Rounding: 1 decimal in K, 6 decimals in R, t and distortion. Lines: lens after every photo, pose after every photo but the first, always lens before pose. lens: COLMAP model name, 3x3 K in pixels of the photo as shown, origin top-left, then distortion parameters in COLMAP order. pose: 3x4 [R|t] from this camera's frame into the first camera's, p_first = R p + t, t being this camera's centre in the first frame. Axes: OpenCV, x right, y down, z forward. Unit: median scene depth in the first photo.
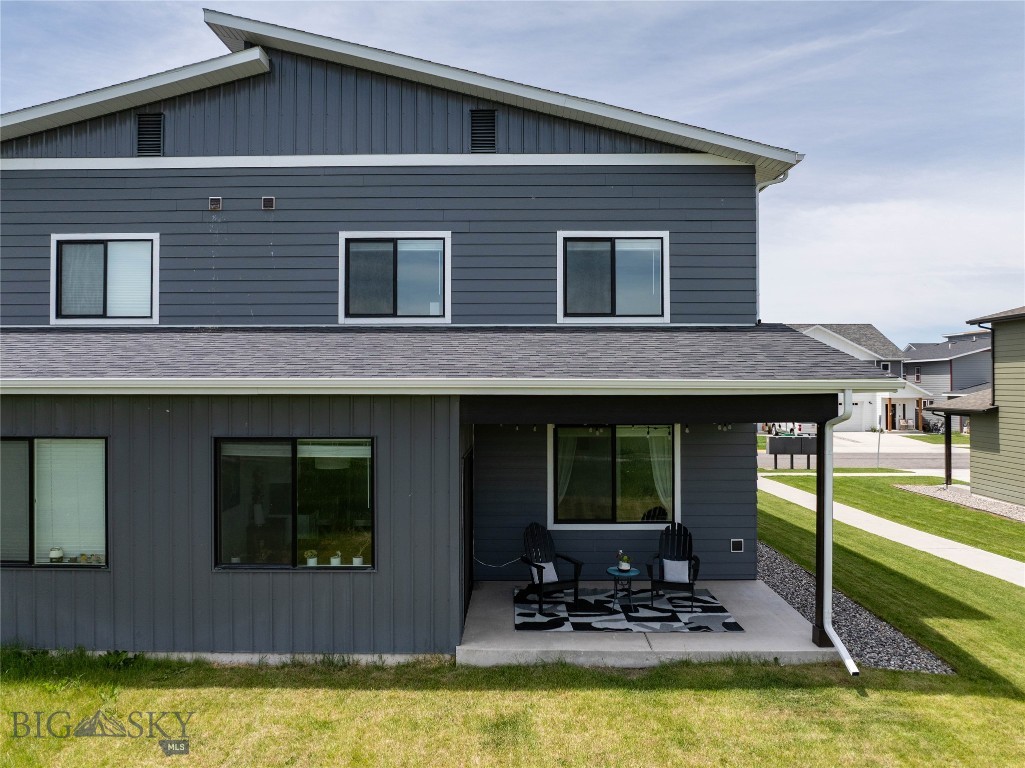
lens RADIAL K [[719.1, 0, 512.5], [0, 719.1, 384.0], [0, 0, 1]] dist [-0.036767, 0.004673]
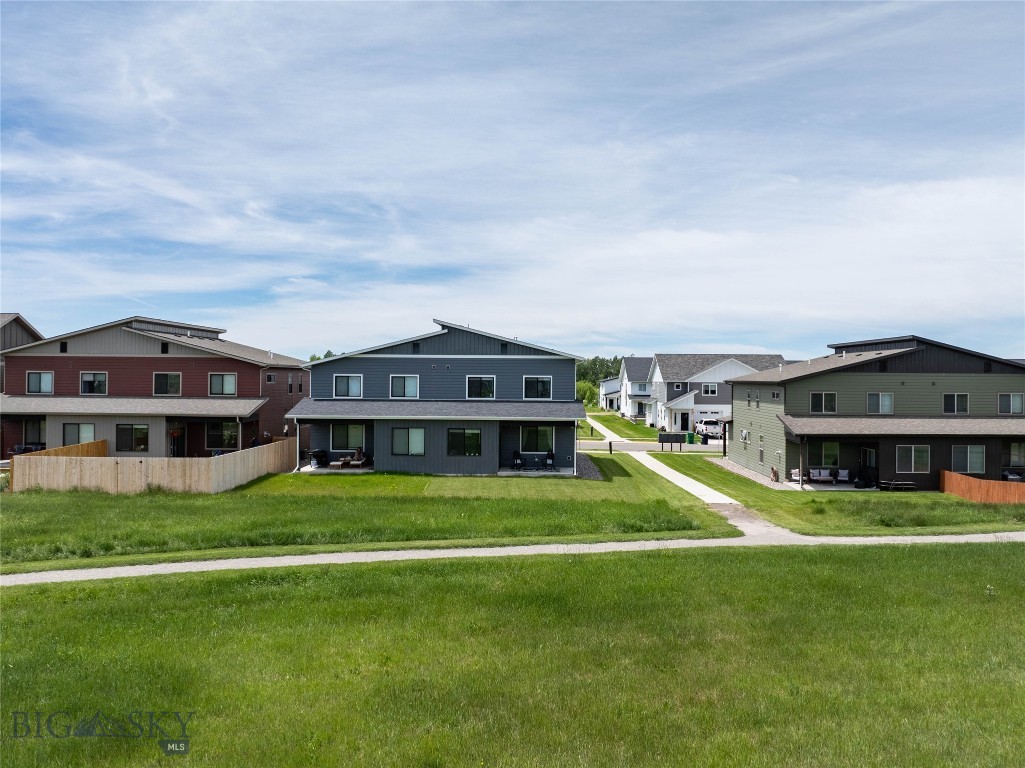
lens RADIAL K [[719.1, 0, 512.5], [0, 719.1, 384.0], [0, 0, 1]] dist [-0.036767, 0.004673]
pose [[0.999599, 0.008491, -0.027016, 0.109909], [-0.008447, 0.999963, 0.001718, -0.175531], [0.027029, -0.001489, 0.999634, -2.852137]]
